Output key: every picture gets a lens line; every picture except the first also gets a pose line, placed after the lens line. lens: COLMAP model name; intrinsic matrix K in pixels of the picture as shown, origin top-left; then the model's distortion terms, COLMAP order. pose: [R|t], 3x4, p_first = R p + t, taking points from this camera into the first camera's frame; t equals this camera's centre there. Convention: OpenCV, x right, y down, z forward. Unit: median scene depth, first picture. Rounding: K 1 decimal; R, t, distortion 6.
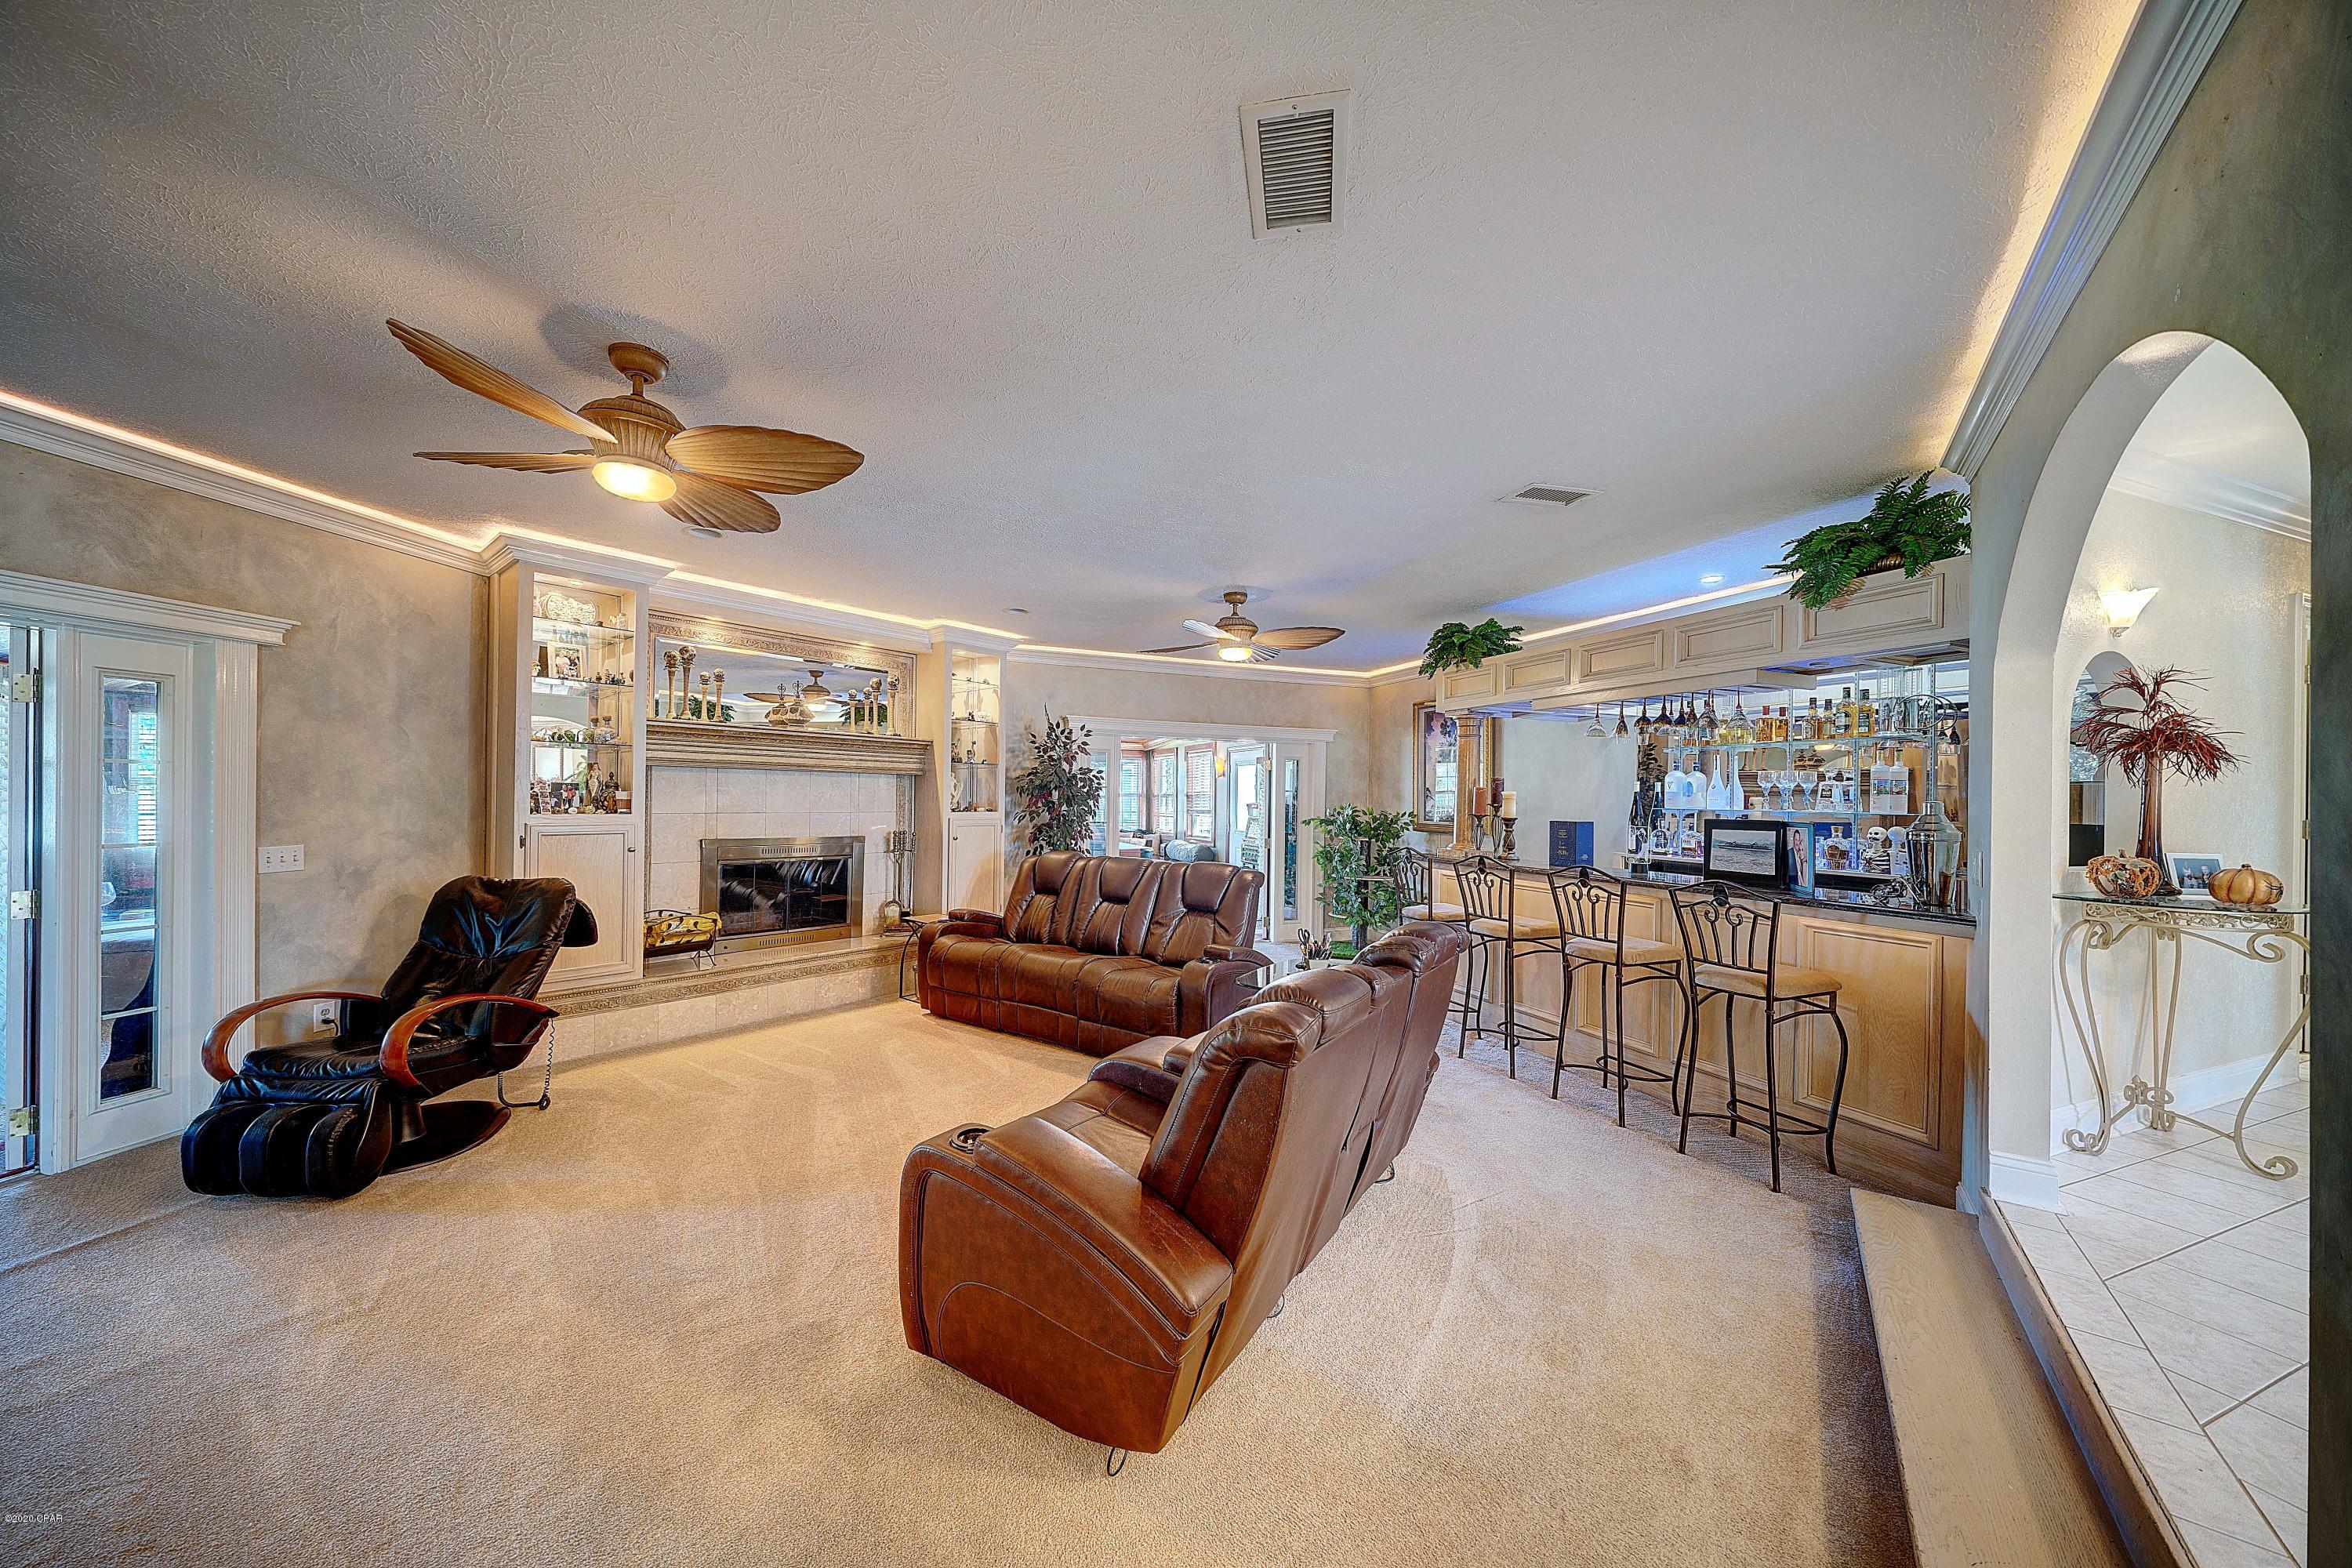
lens RADIAL K [[806.3, 0, 1162.2], [0, 806.3, 801.9], [0, 0, 1]] dist [-0.002956, -0.000452]
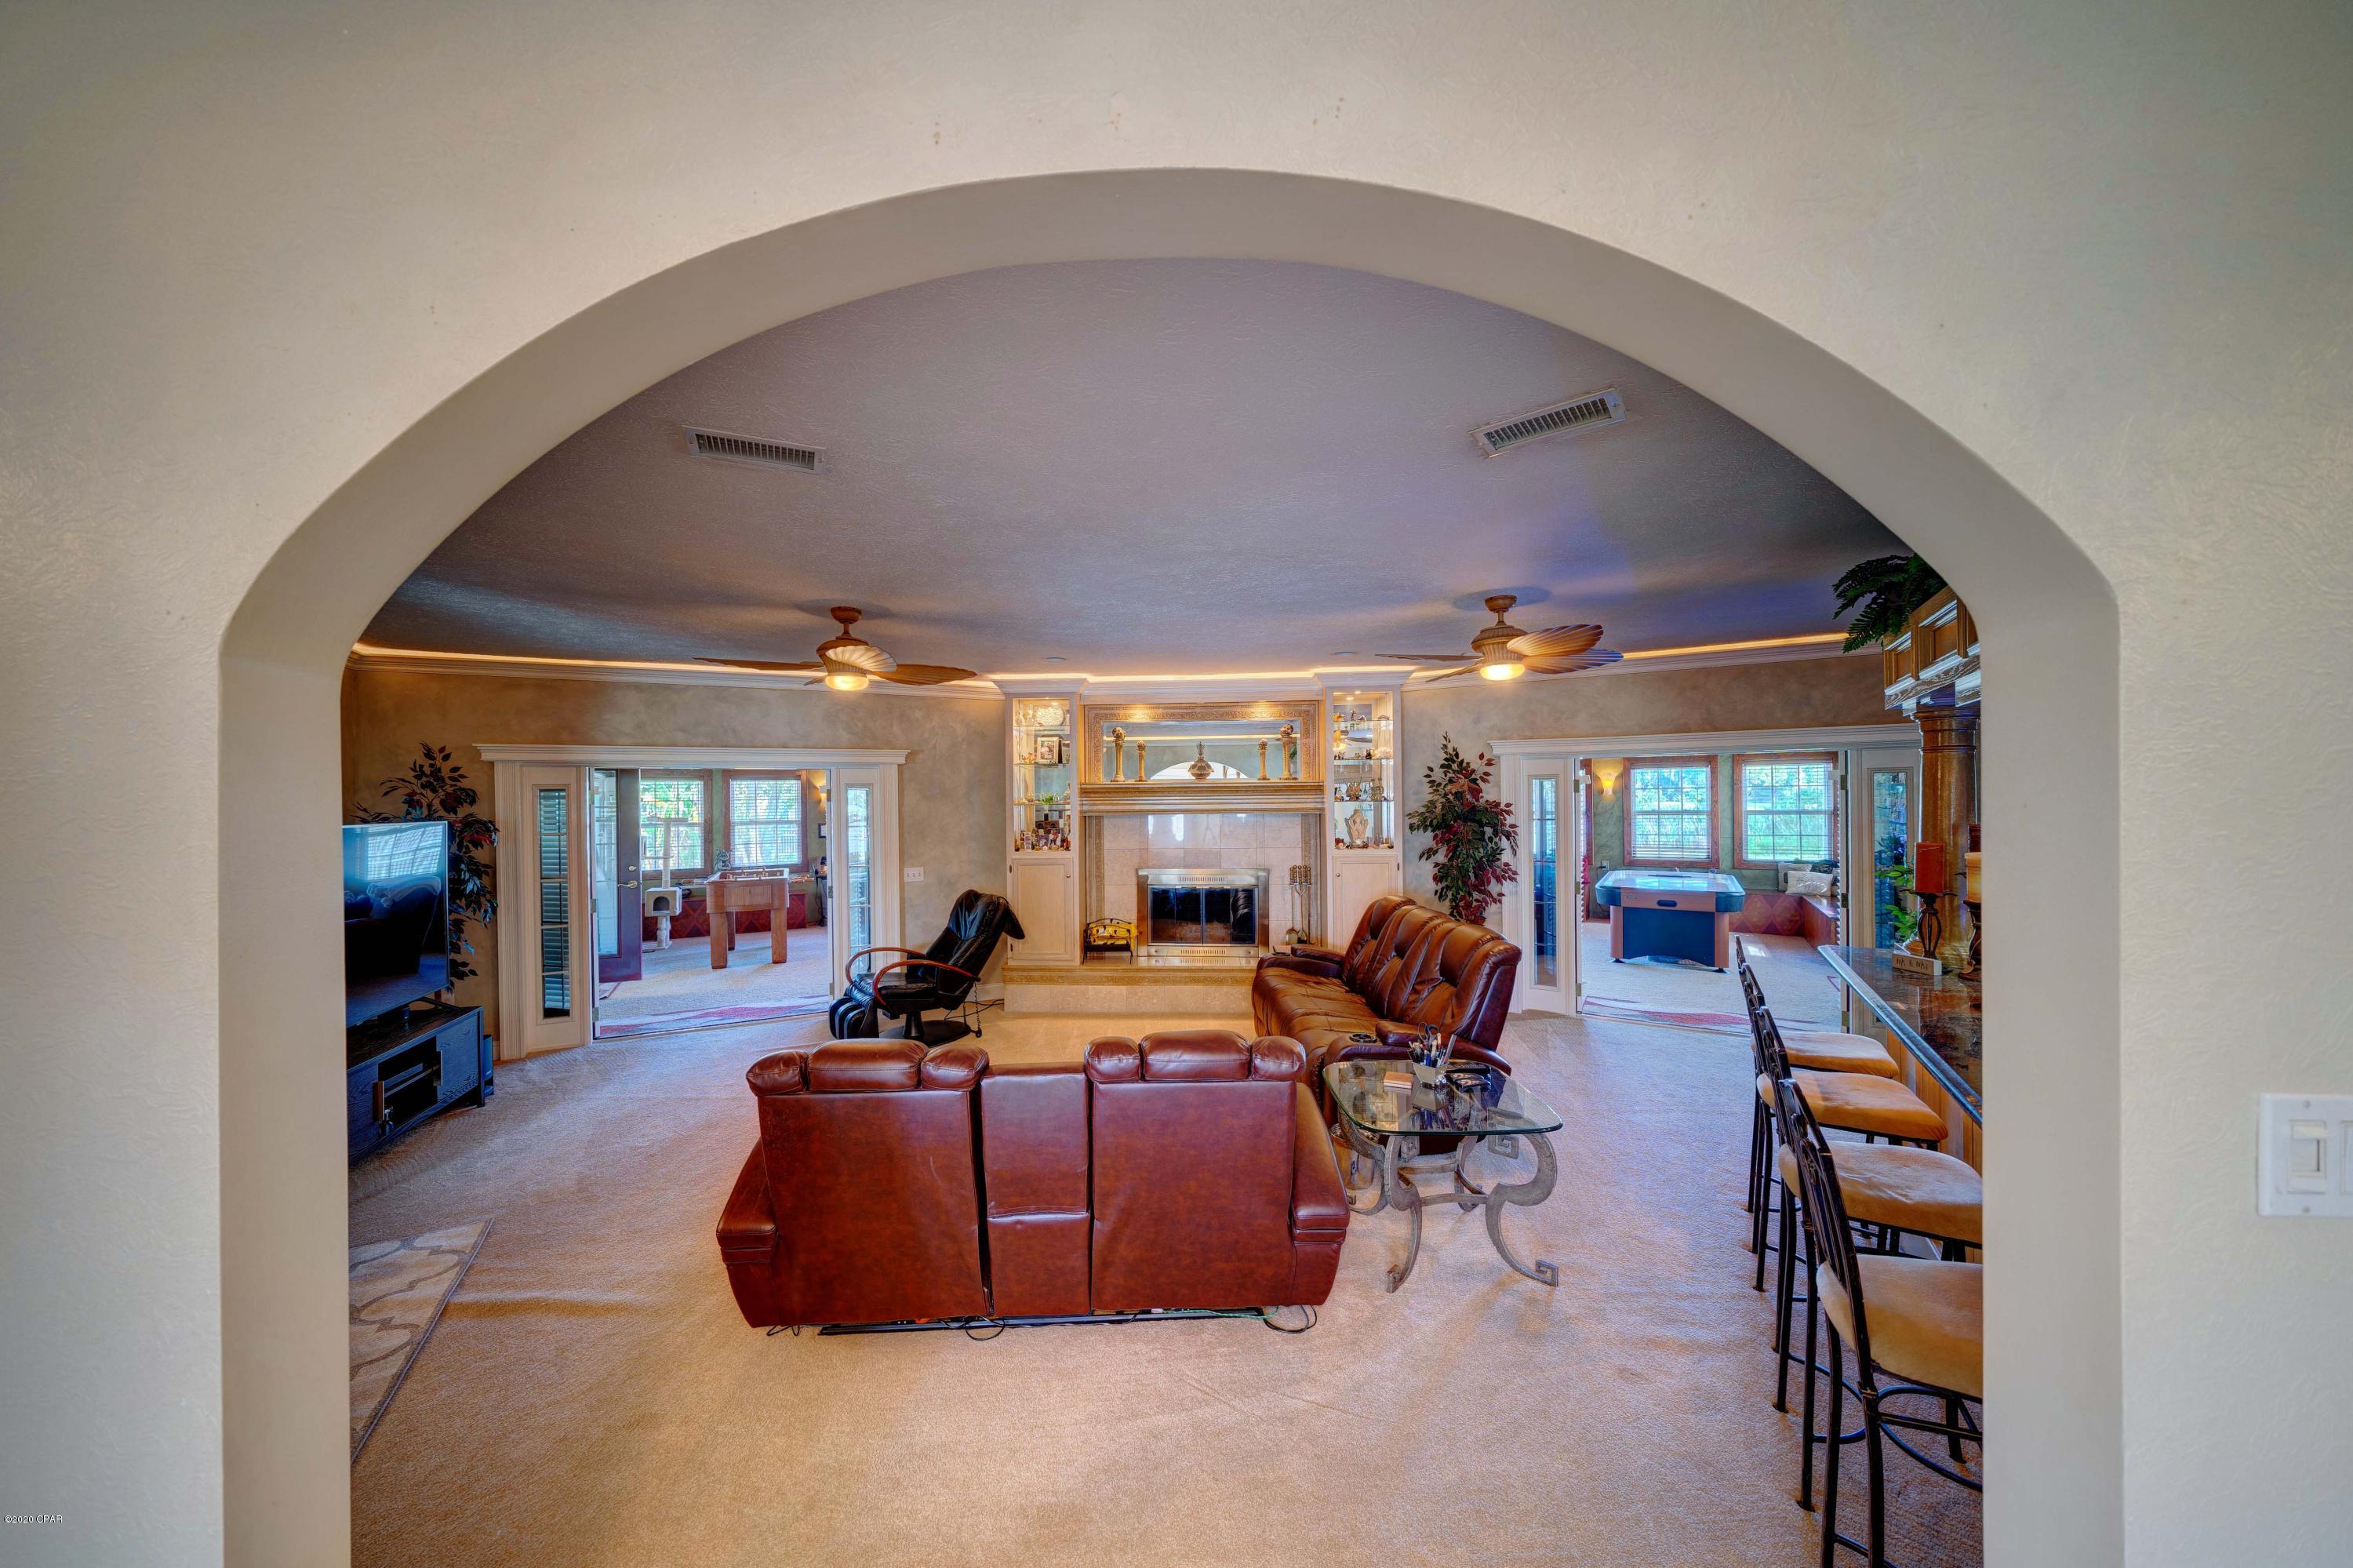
lens RADIAL K [[806.7, 0, 1172.2], [0, 806.7, 800.2], [0, 0, 1]] dist [-0.002956, -0.000452]
pose [[0.591057, -0.017805, -0.806434, 0.640732], [0.015714, 0.999821, -0.010558, -0.060259], [0.806477, -0.006432, 0.591231, 0.293117]]
